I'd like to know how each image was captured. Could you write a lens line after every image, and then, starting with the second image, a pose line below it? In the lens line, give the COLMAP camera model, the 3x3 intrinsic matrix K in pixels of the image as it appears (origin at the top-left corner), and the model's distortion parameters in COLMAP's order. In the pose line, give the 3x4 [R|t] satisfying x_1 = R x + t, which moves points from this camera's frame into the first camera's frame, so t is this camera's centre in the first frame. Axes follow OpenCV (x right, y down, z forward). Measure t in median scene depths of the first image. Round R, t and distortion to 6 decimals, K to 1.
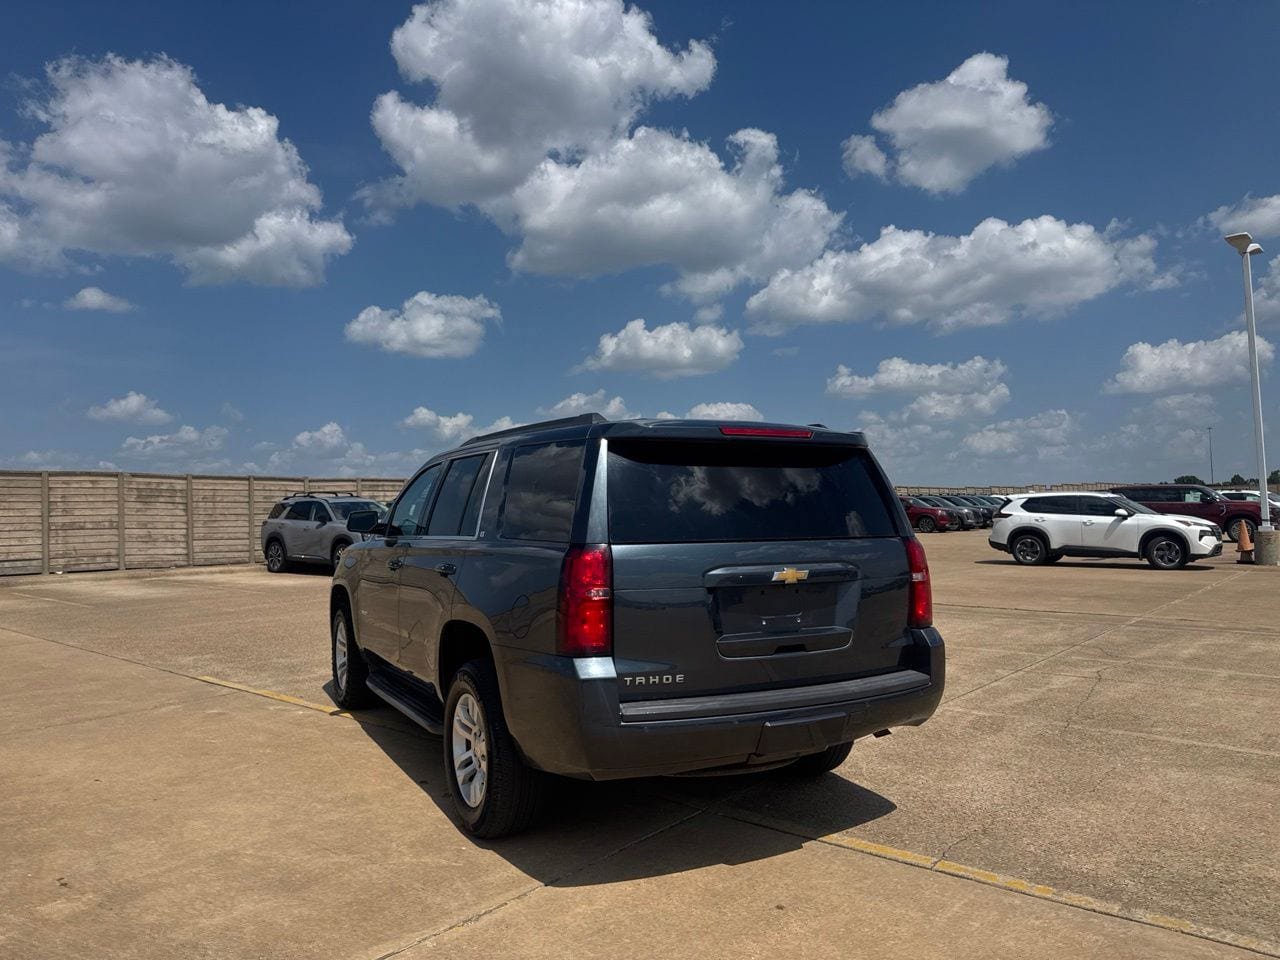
lens RADIAL K [[901.8, 0, 641.7], [0, 901.8, 490.3], [0, 0, 1]] dist [0.042651, -0.056923]
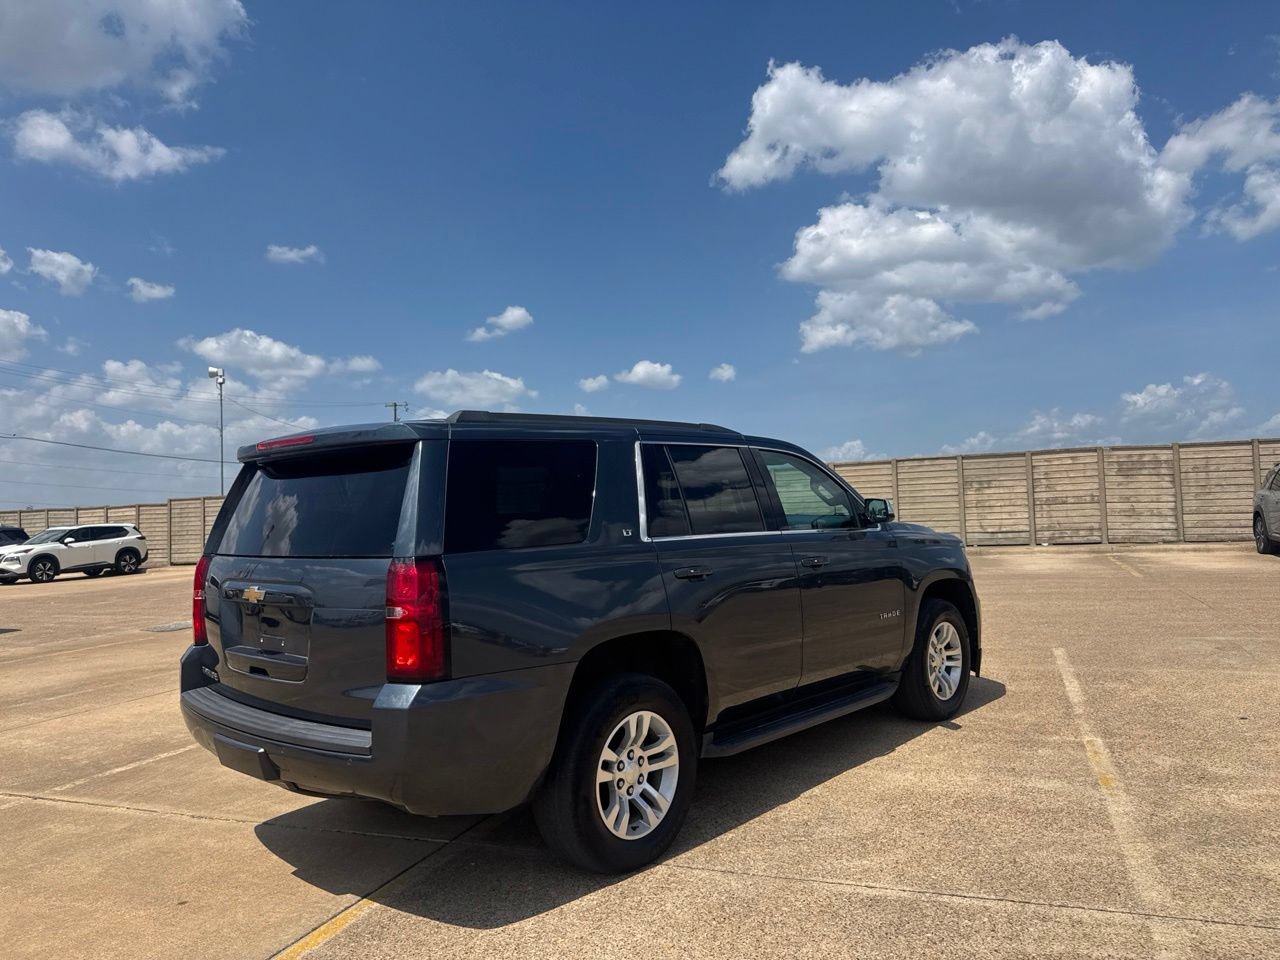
lens RADIAL K [[901.8, 0, 649.6], [0, 901.8, 487.9], [0, 0, 1]] dist [0.042651, -0.056923]
pose [[0.333603, -0.020799, -0.942484, 0.214322], [0.054643, 0.998502, -0.002693, 0.001170], [0.941129, -0.050601, 0.334240, 0.191134]]
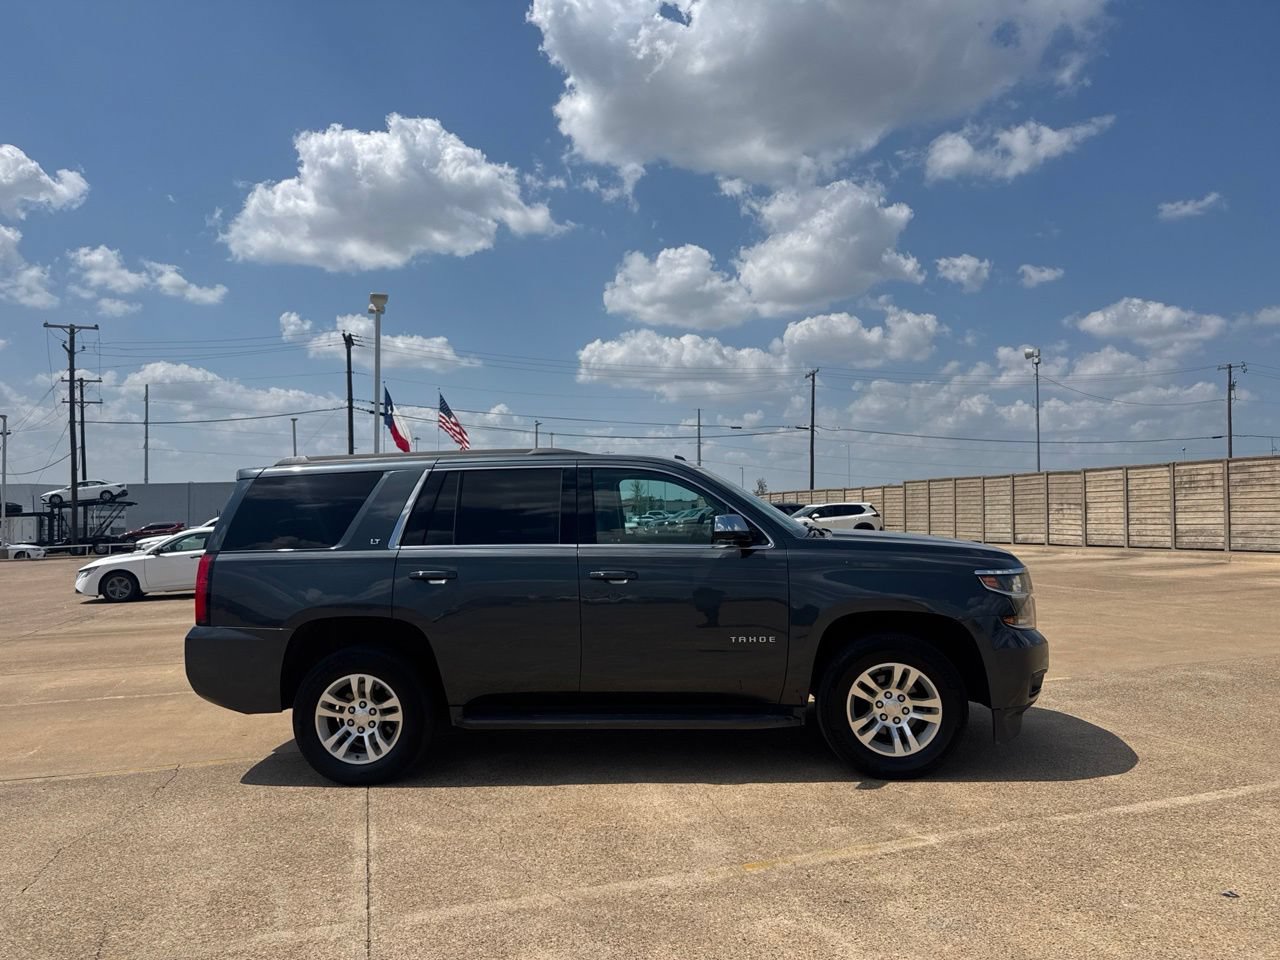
lens RADIAL K [[901.8, 0, 655.7], [0, 901.8, 483.9], [0, 0, 1]] dist [0.042651, -0.056923]
pose [[-0.536925, 0.001598, -0.843628, 0.208433], [0.051106, 0.998223, -0.030636, 0.004976], [0.842080, -0.059564, -0.536053, 0.446935]]
